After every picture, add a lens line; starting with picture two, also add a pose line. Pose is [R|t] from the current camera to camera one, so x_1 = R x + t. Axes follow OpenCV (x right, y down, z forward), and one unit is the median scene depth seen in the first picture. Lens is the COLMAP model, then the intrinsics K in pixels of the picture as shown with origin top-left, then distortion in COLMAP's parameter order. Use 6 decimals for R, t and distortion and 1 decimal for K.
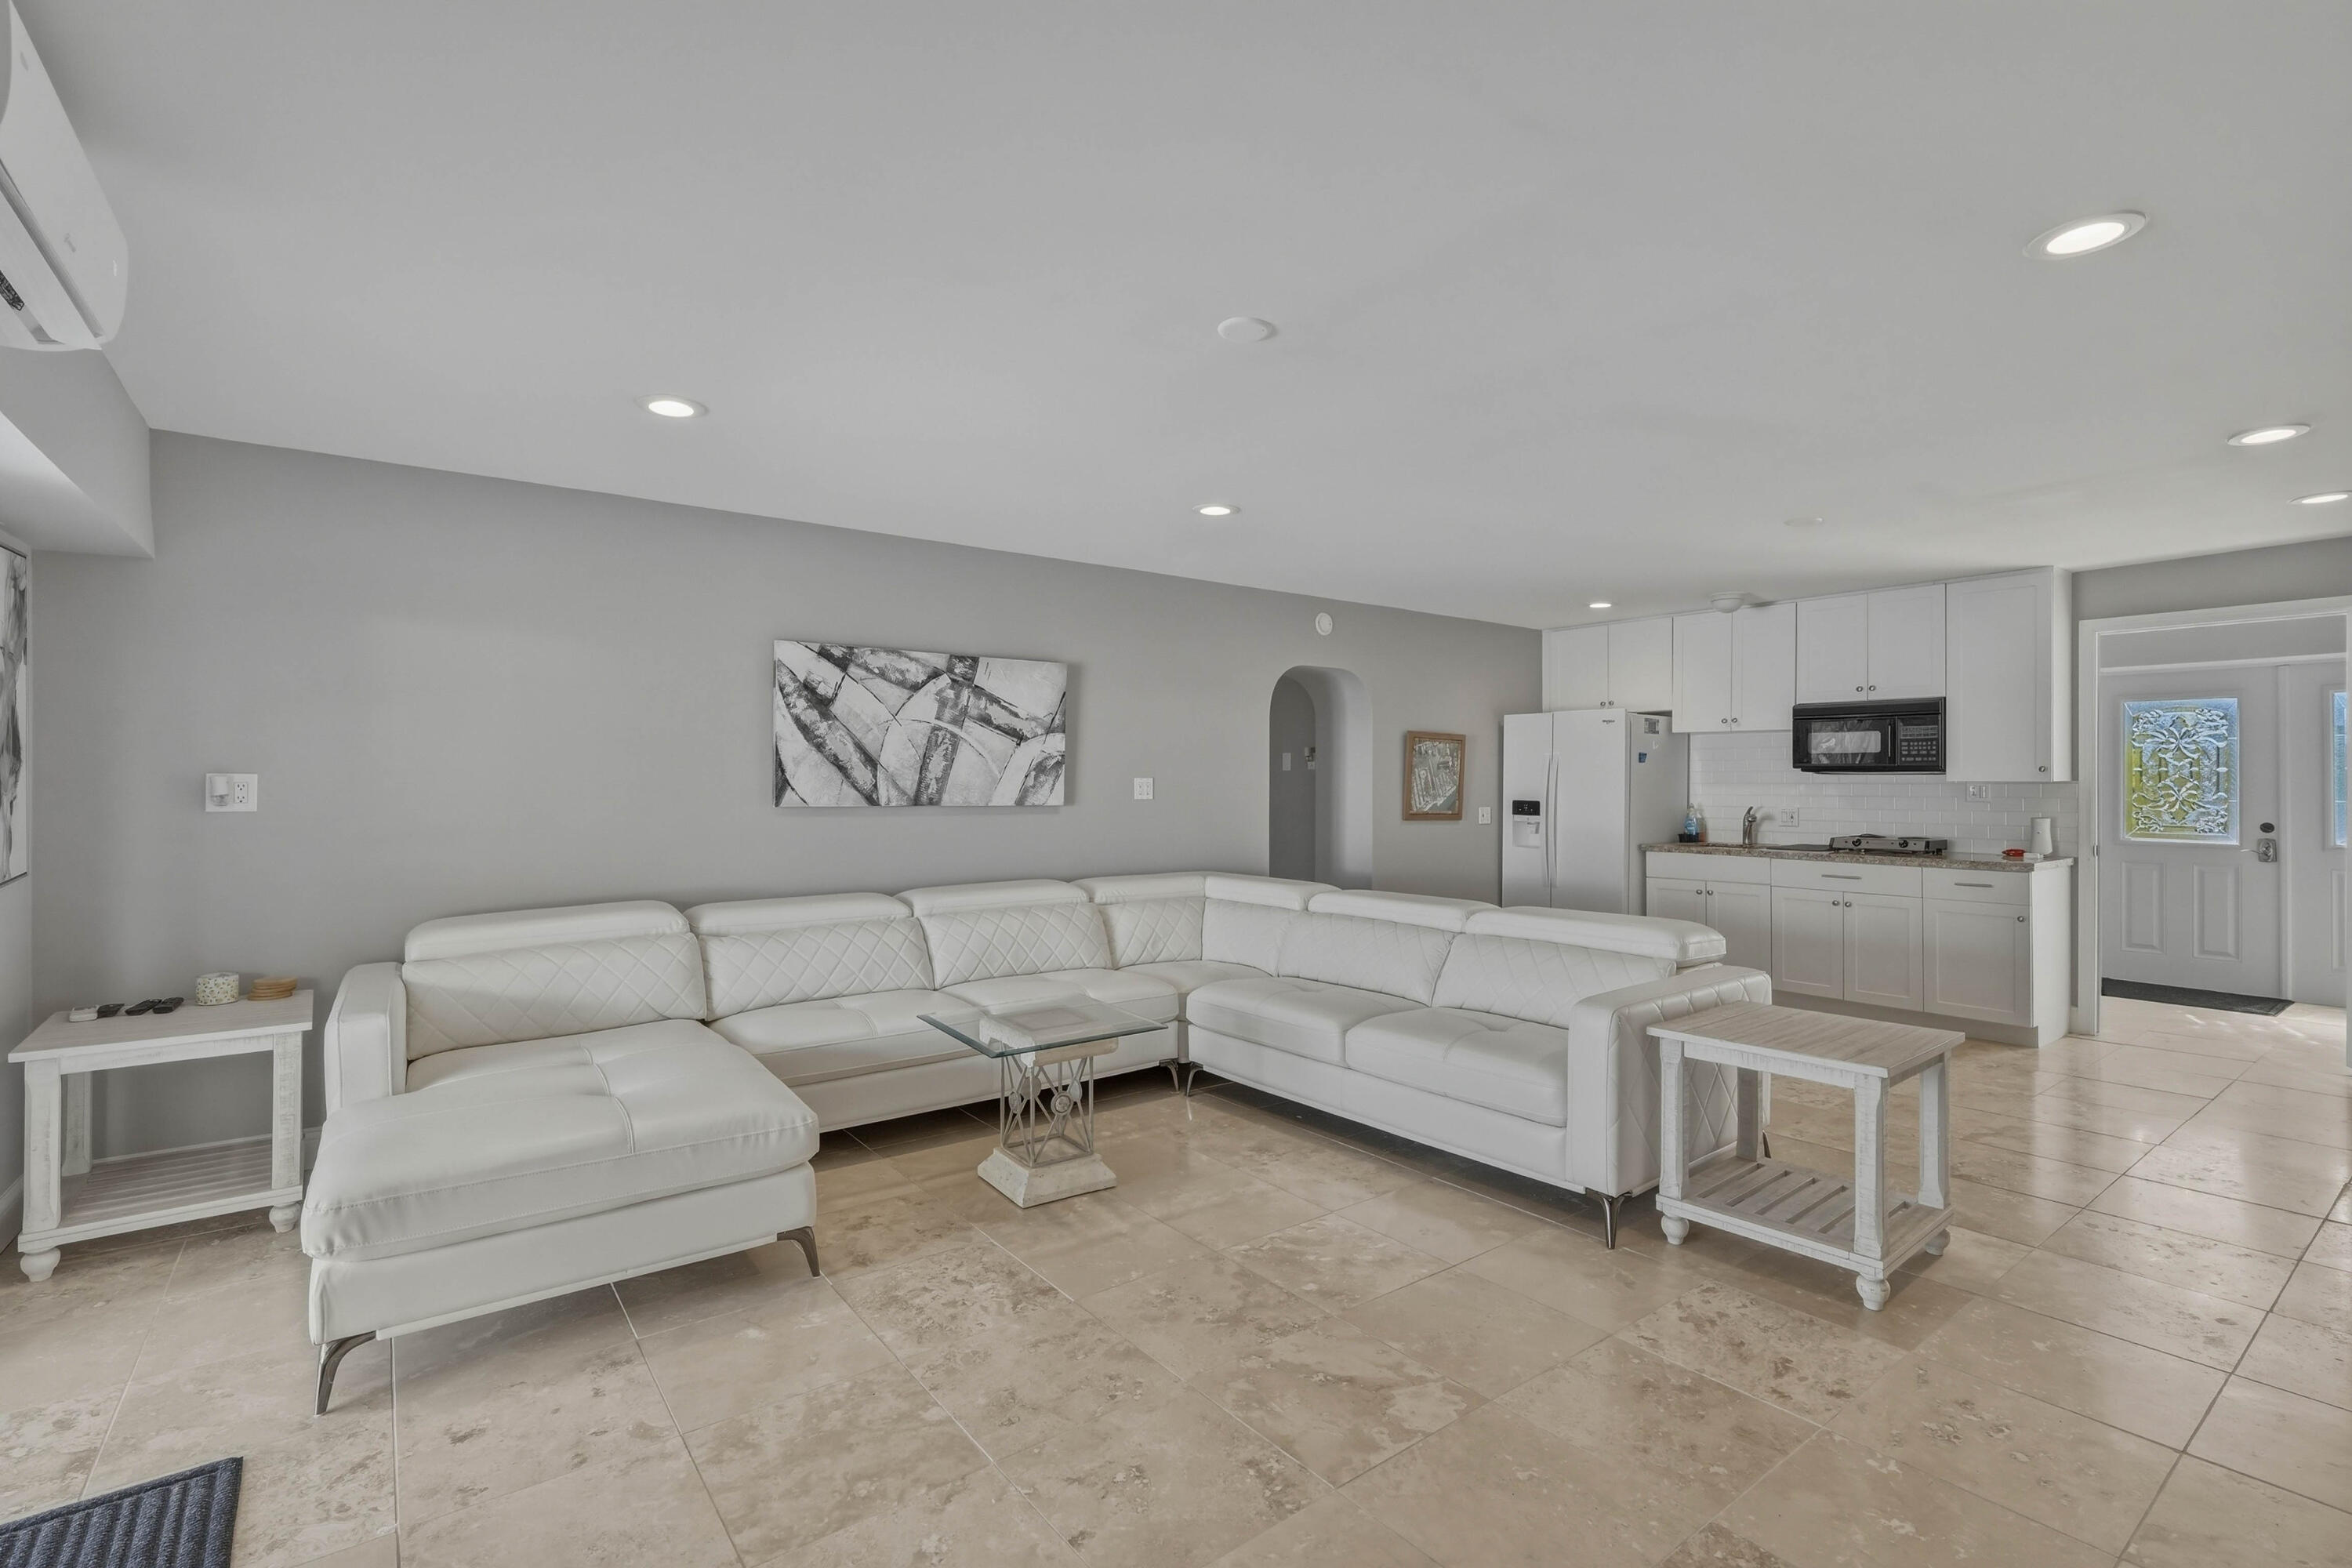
lens RADIAL K [[1089.9, 0, 1176.3], [0, 1089.9, 776.2], [0, 0, 1]] dist [-0.000046, 0.000172]
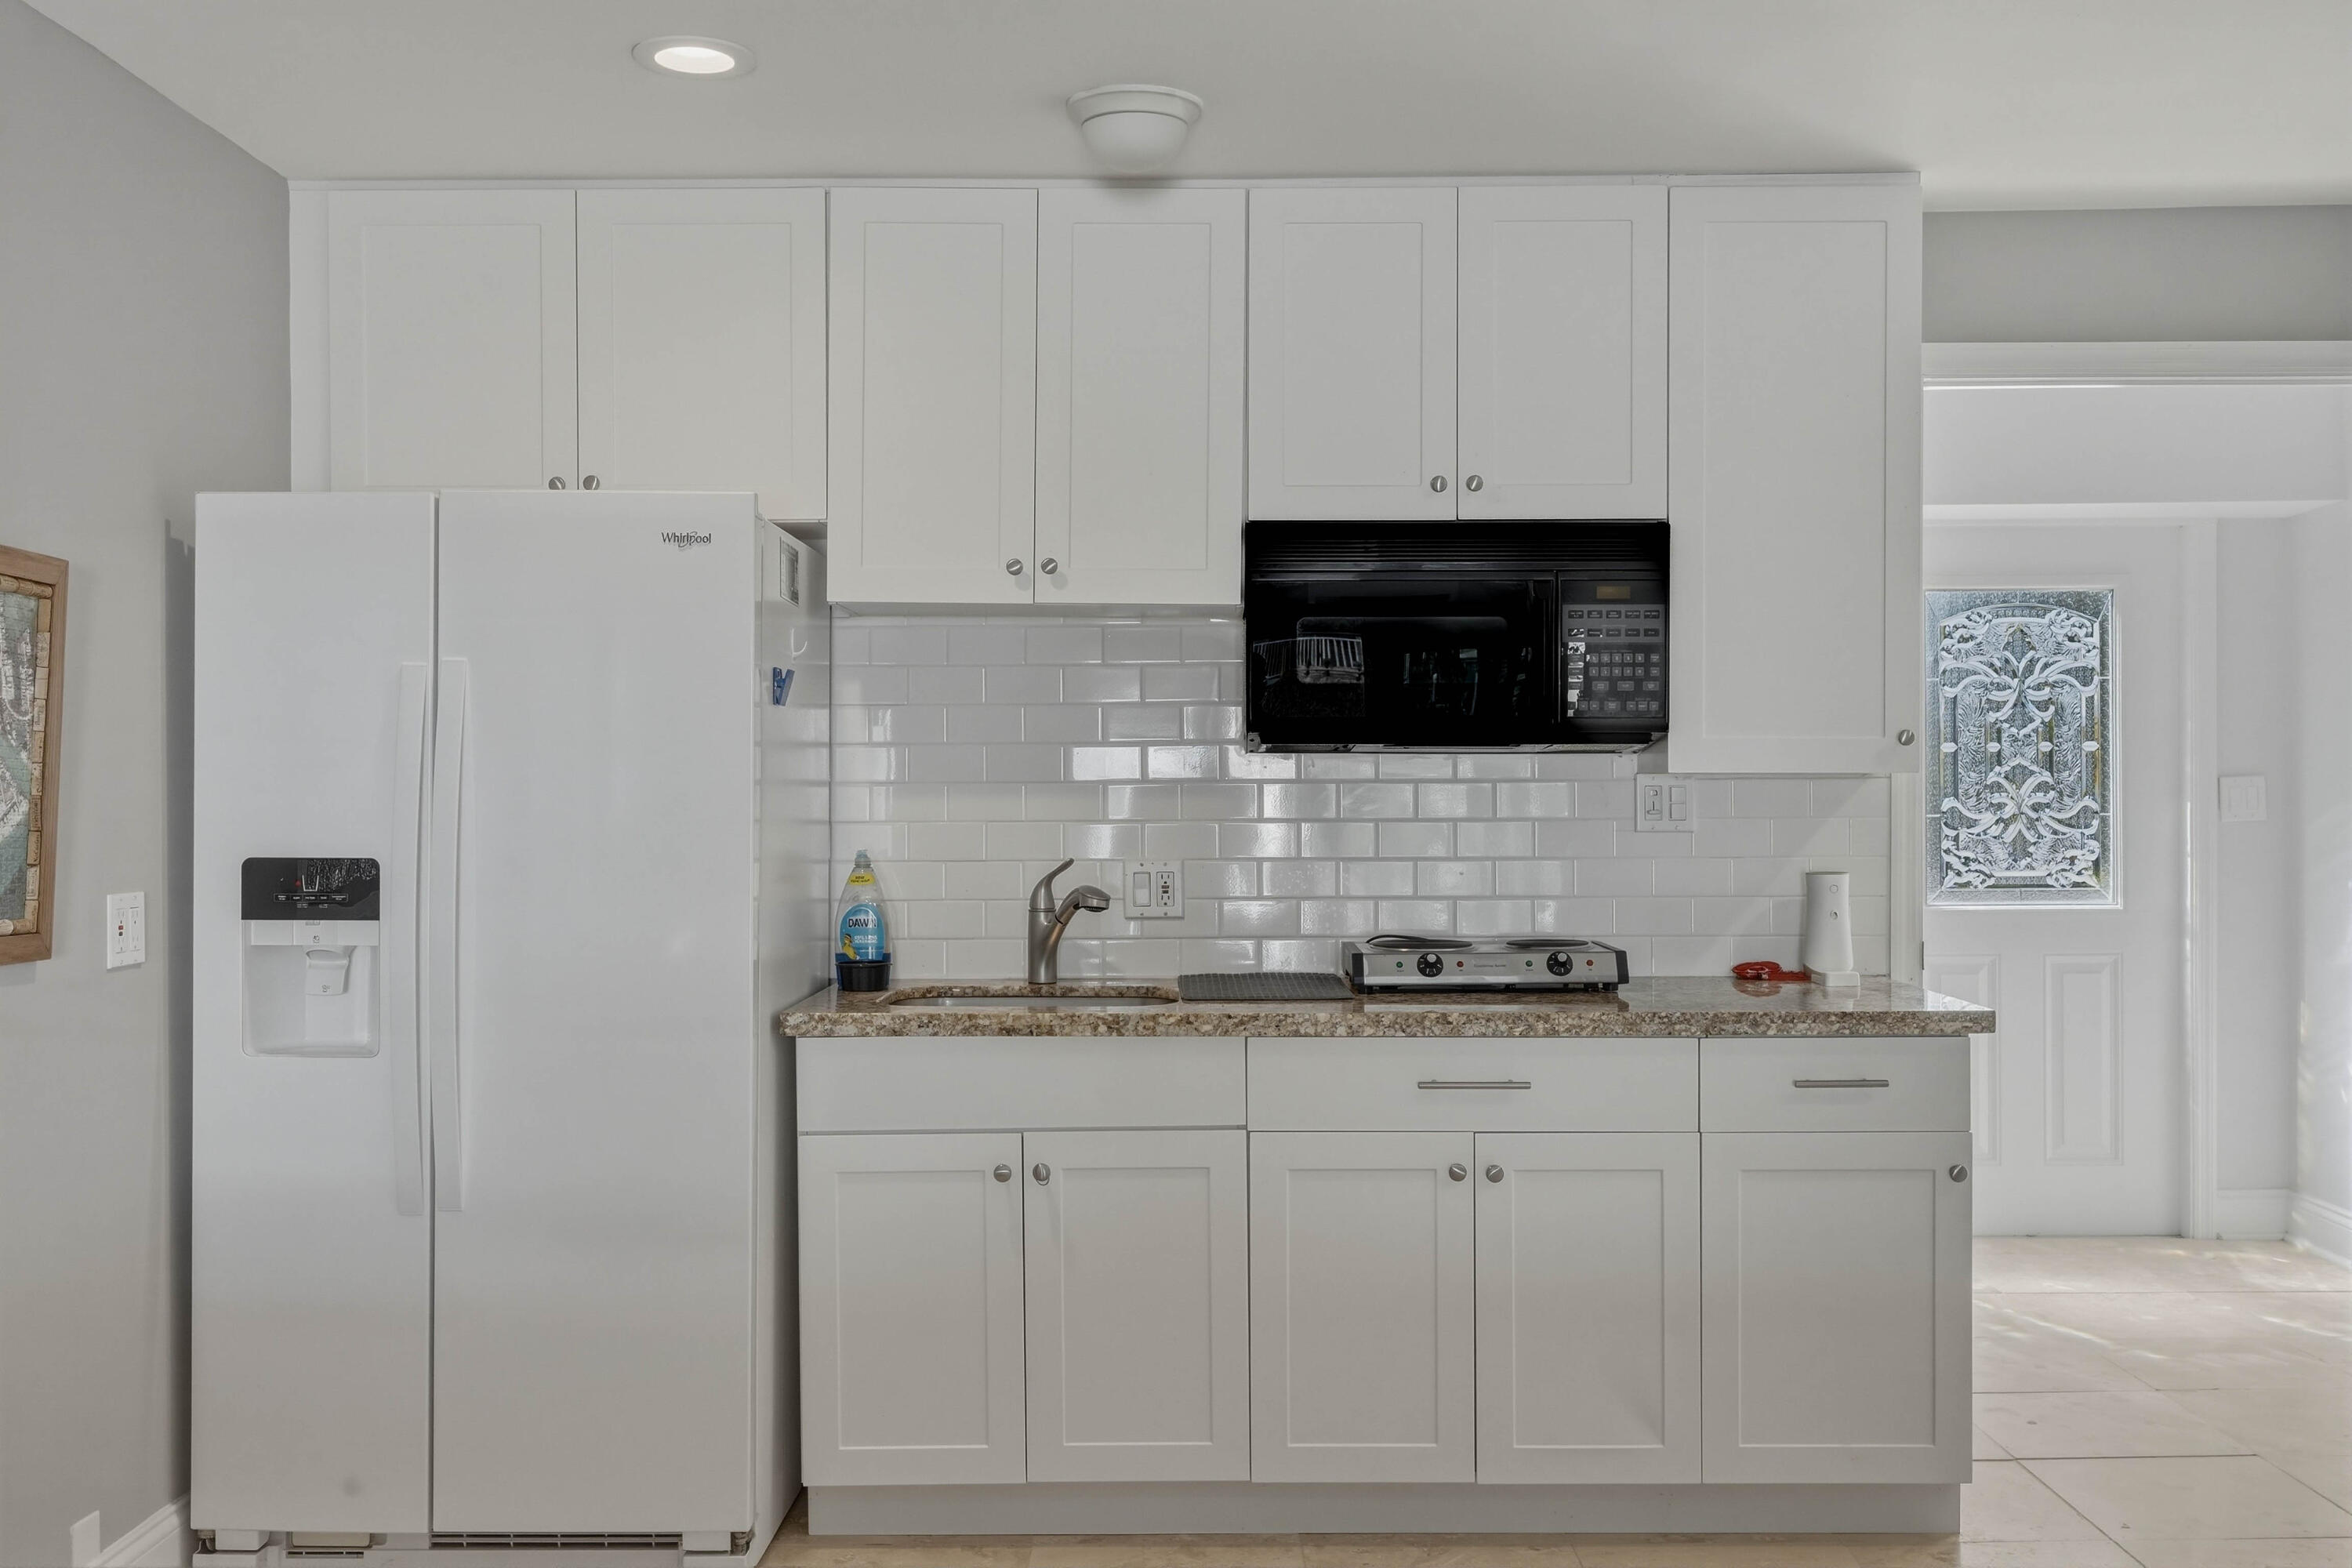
lens RADIAL K [[2209.5, 0, 1176.0], [0, 2209.5, 787.5], [0, 0, 1]] dist [0.003204, 0.000000]
pose [[0.602502, 0.006246, 0.798093, 0.059789], [0.003052, 0.999944, -0.010129, 0.013610], [-0.798112, 0.008539, 0.602449, 0.605373]]
